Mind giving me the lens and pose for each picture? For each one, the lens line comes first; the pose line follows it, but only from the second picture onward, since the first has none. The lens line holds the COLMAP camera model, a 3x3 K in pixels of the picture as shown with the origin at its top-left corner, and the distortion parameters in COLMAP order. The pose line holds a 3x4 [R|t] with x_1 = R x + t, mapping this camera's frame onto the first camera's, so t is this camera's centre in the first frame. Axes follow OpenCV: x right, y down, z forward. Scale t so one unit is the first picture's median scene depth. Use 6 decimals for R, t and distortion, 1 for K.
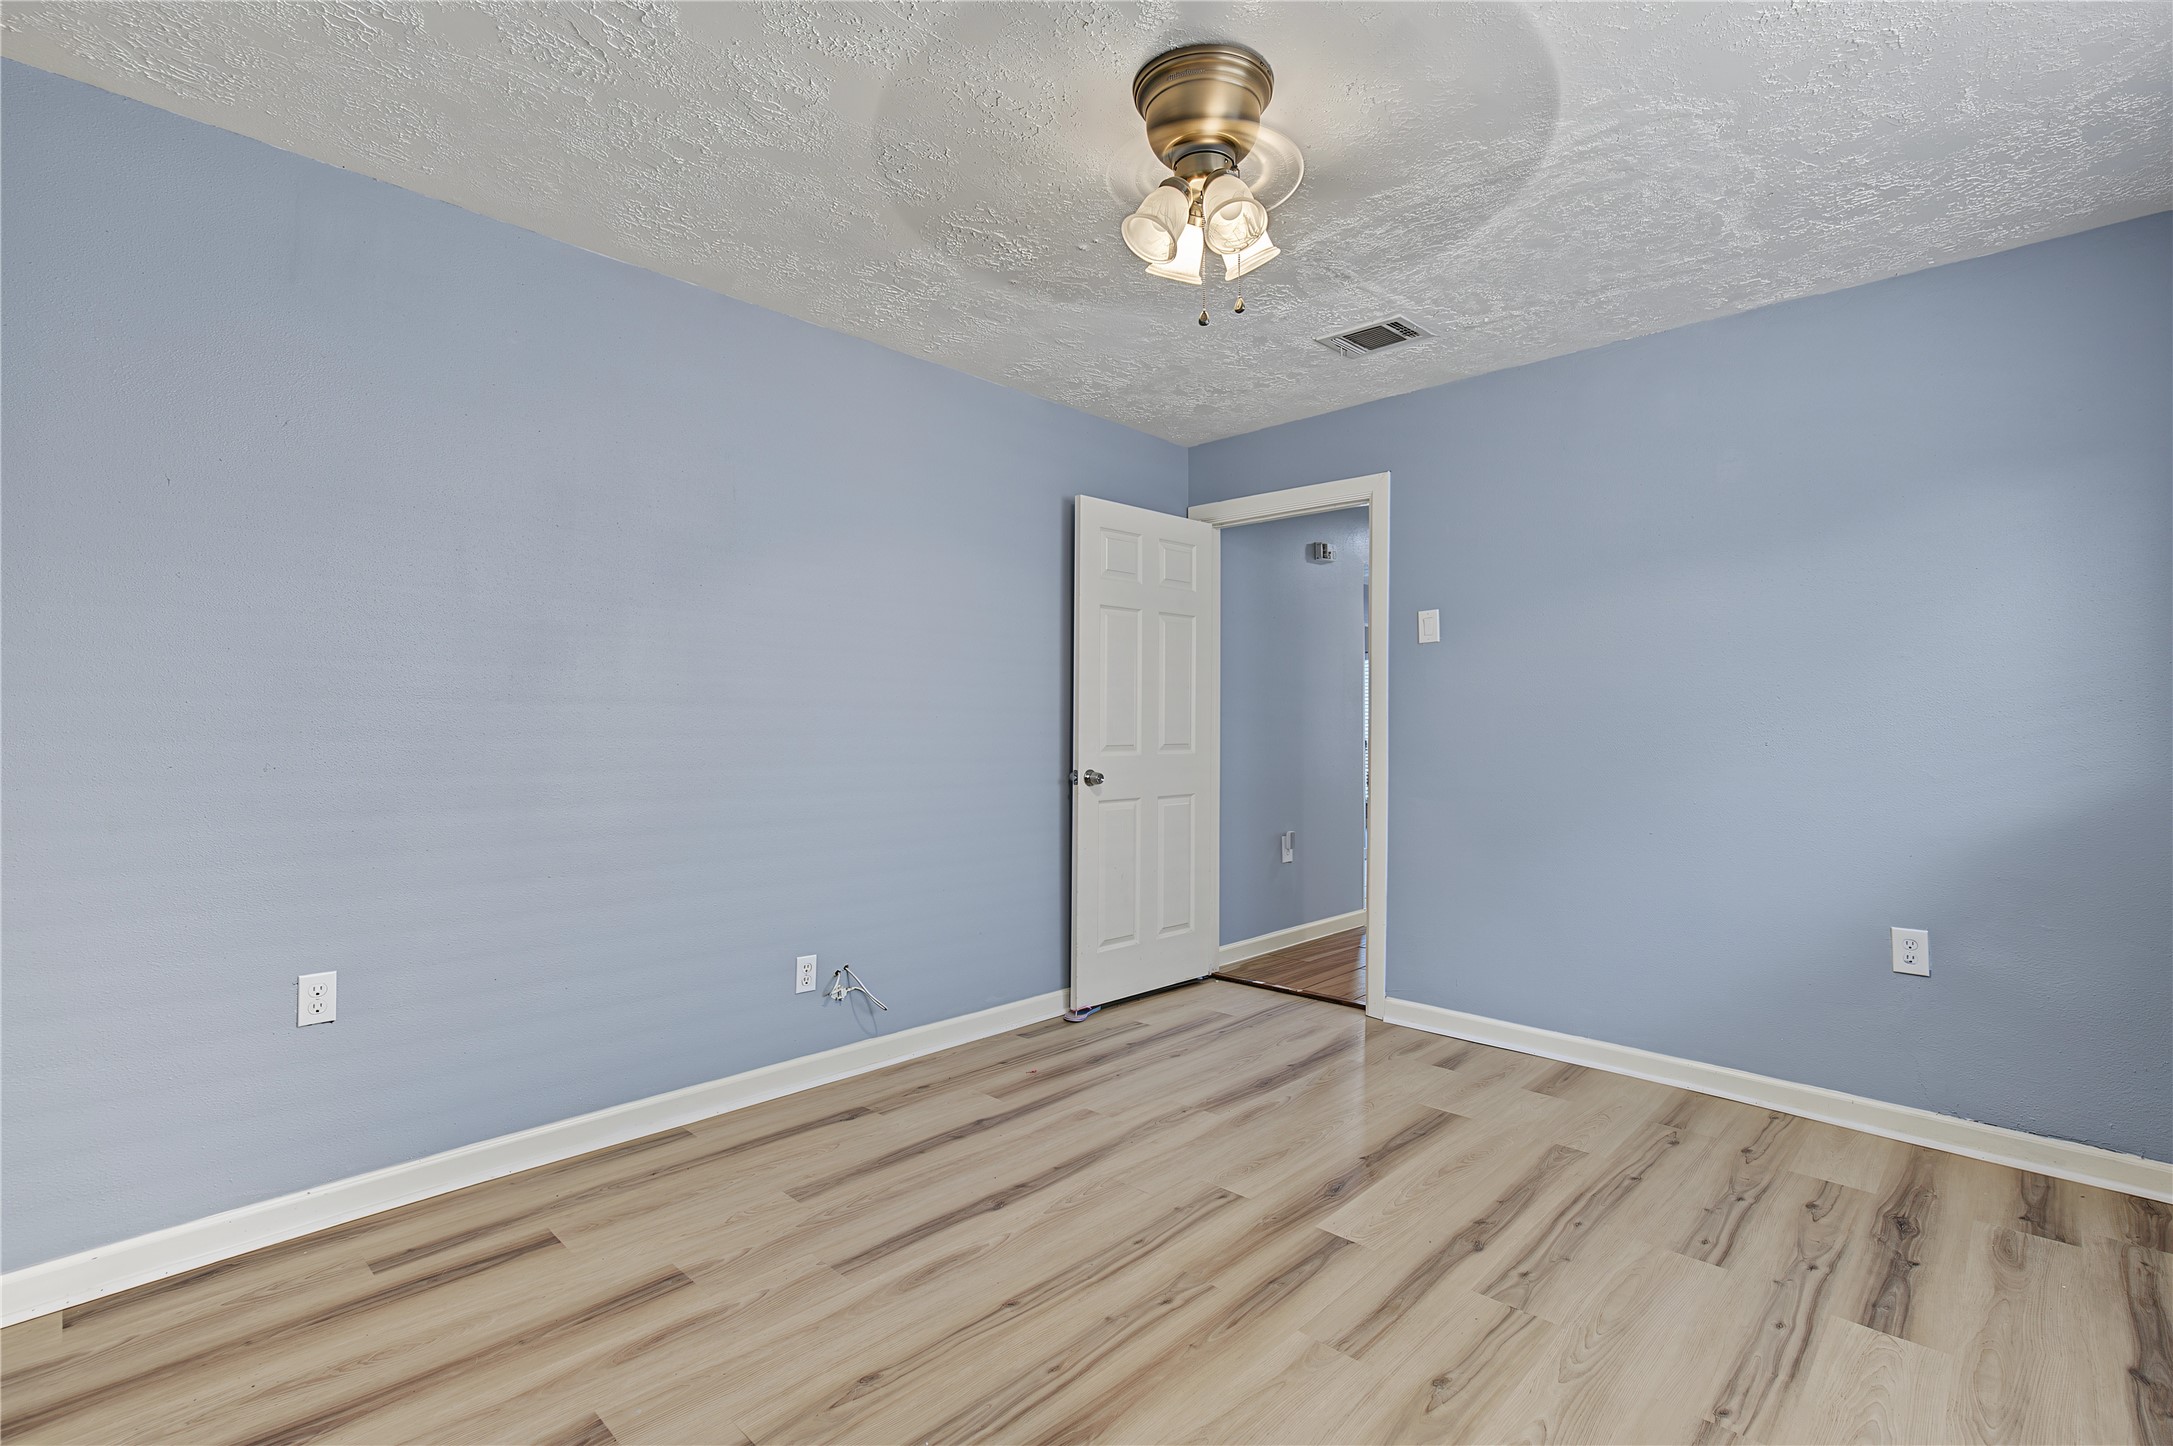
lens RADIAL K [[981.1, 0, 1101.2], [0, 981.1, 729.9], [0, 0, 1]] dist [-0.002440, -0.000396]
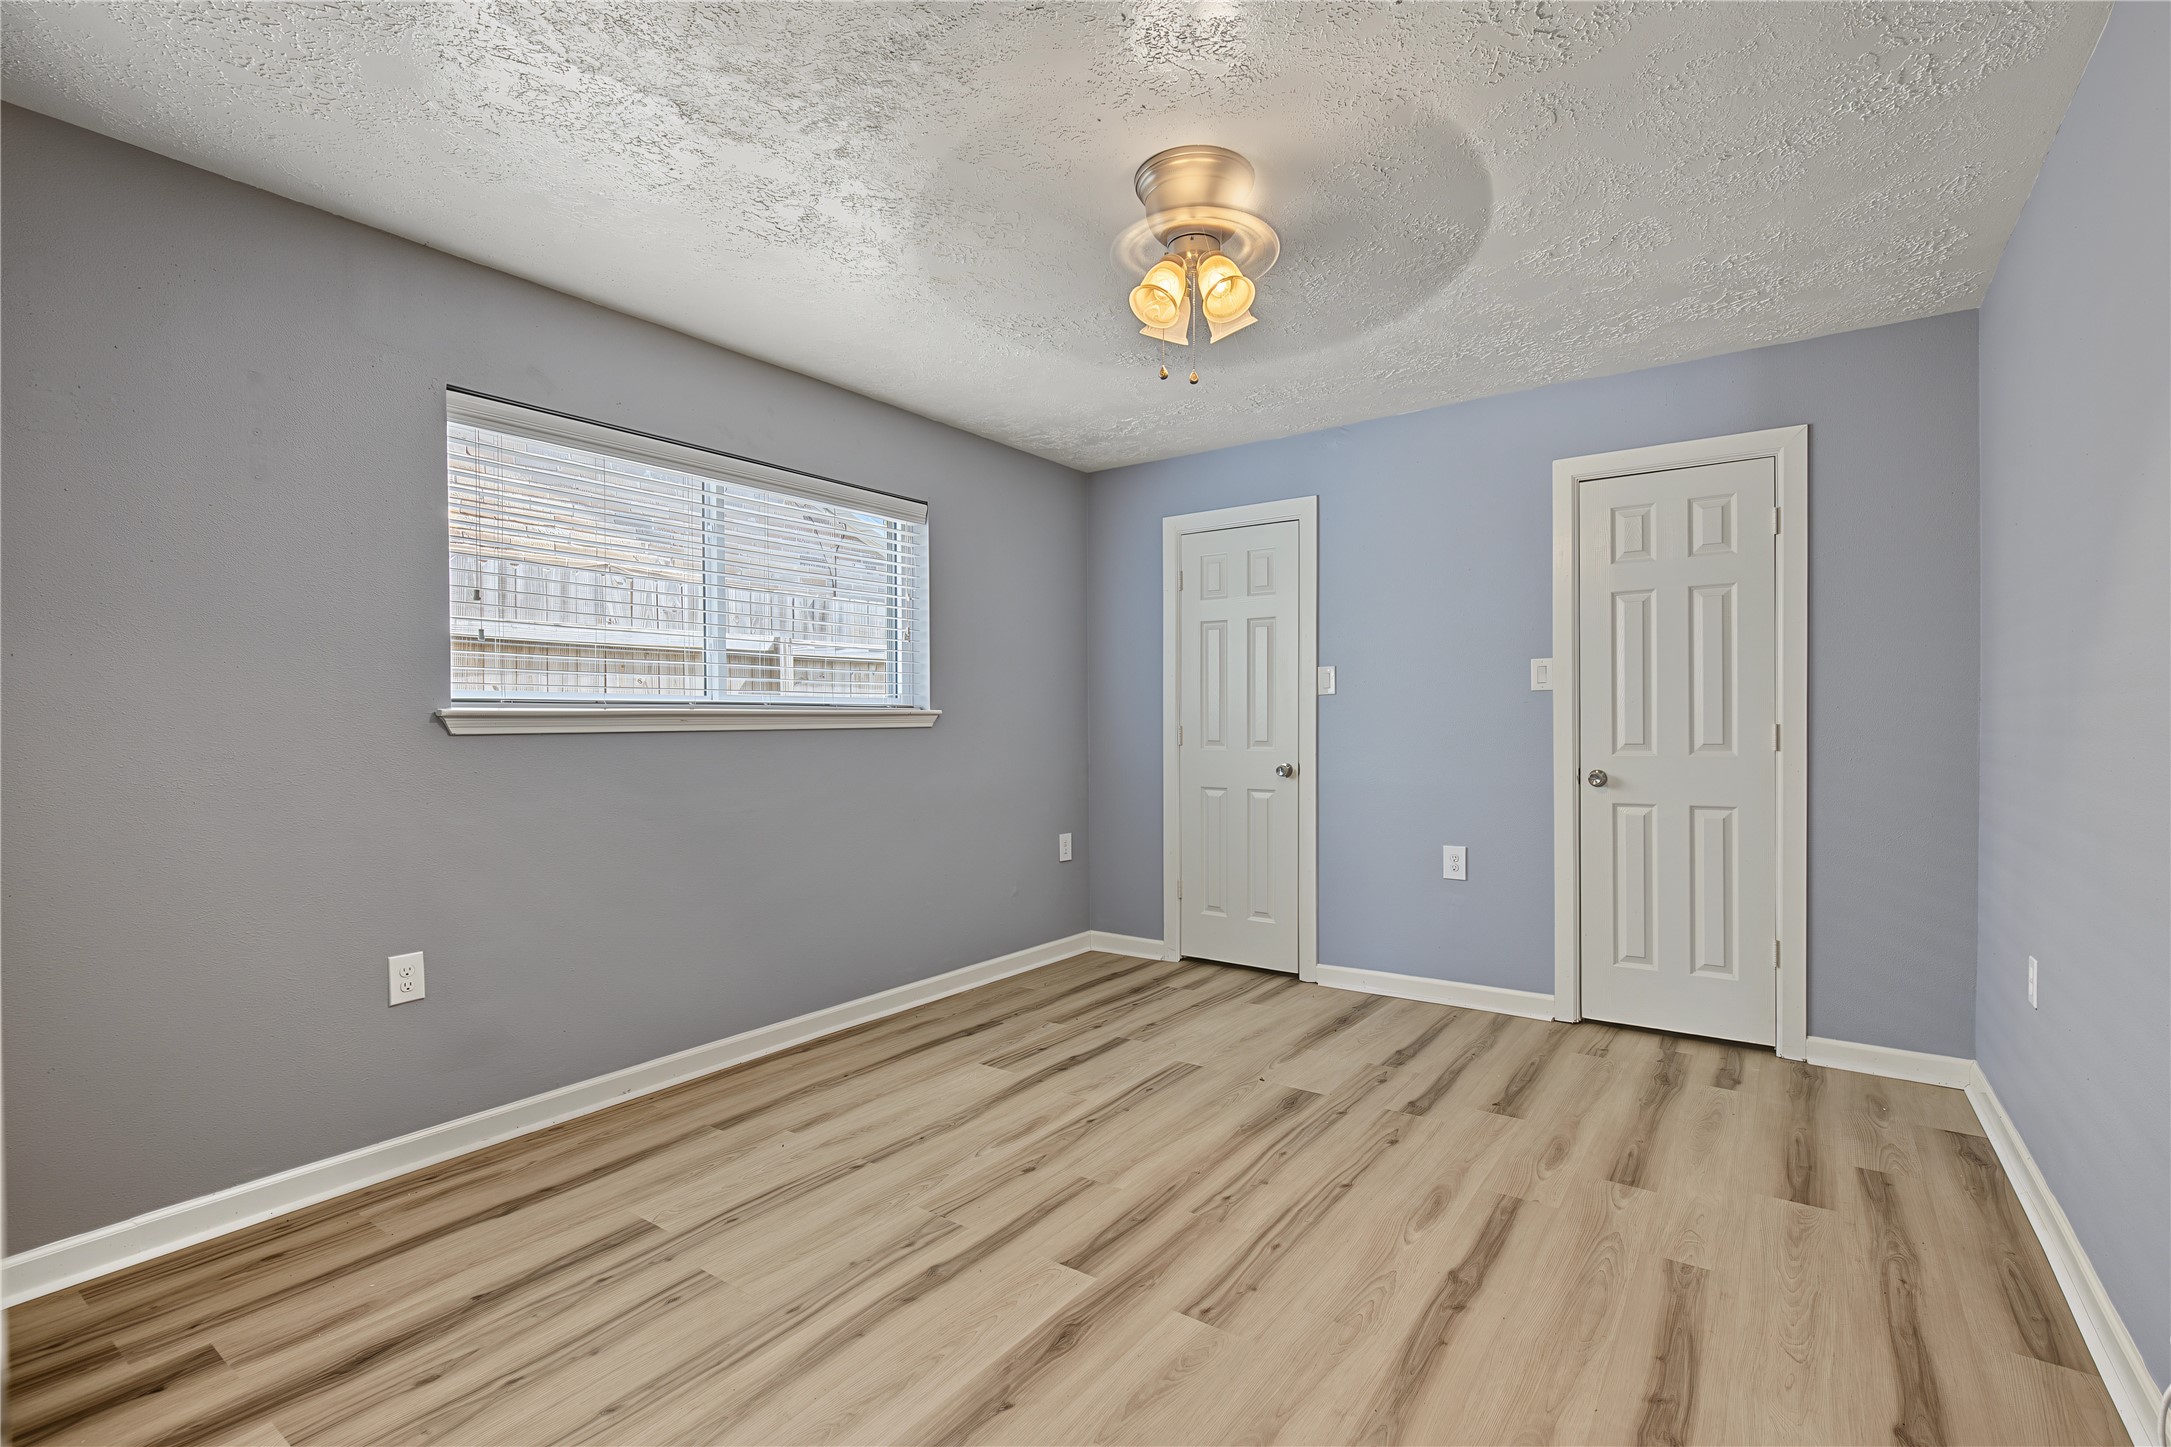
lens RADIAL K [[980.2, 0, 1100.2], [0, 980.2, 730.4], [0, 0, 1]] dist [-0.002440, -0.000396]
pose [[-0.989173, 0.005709, -0.146644, 0.358180], [0.004200, 0.999935, 0.010603, -0.011324], [0.146695, 0.009872, -0.989132, 1.957602]]
